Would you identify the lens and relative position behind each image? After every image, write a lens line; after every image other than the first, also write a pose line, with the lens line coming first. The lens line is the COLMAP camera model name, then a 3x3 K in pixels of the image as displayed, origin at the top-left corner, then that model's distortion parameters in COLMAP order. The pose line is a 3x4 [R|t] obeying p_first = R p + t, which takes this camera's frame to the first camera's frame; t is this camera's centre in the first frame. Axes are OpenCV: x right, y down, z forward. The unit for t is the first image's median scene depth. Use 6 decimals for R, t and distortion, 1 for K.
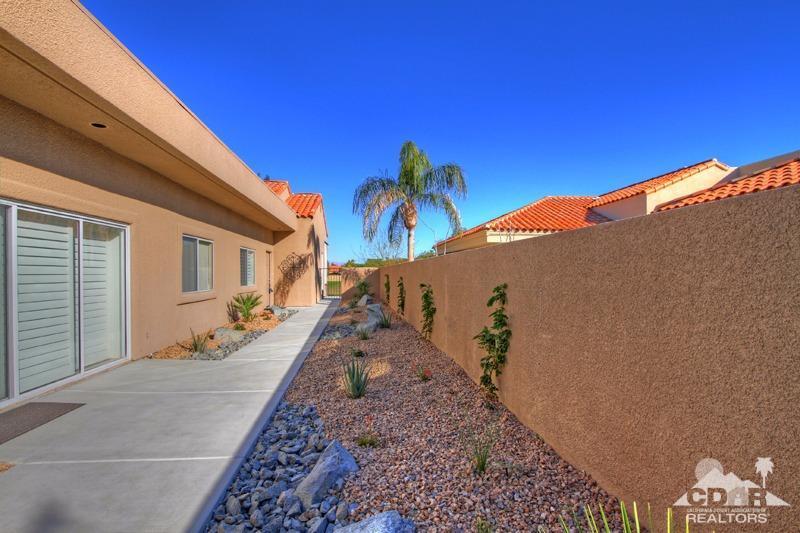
lens RADIAL K [[383.2, 0, 400.0], [0, 383.2, 266.5], [0, 0, 1]] dist [-0.011502, 0.000077]
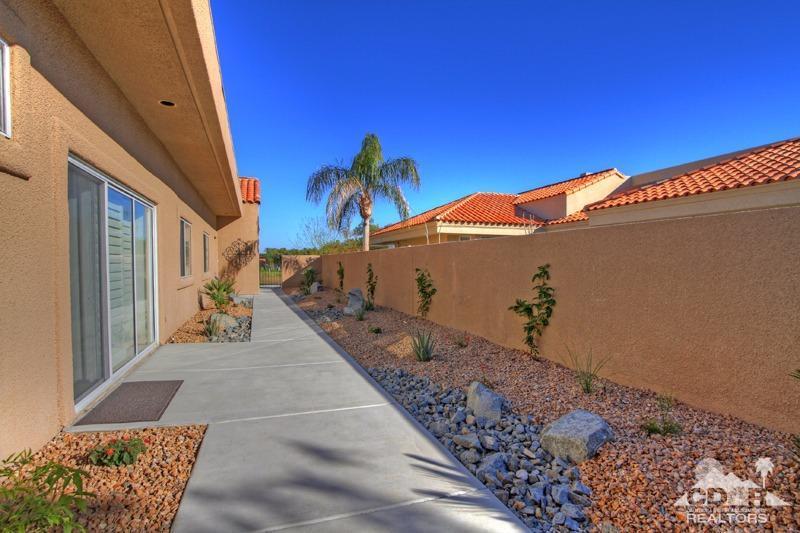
lens RADIAL K [[383.2, 0, 400.0], [0, 383.2, 266.5], [0, 0, 1]] dist [-0.011502, 0.000077]
pose [[0.971490, 0.002002, 0.237074, -0.146979], [-0.008193, 0.999651, 0.025132, 0.007223], [-0.236941, -0.026358, 0.971166, -0.037415]]
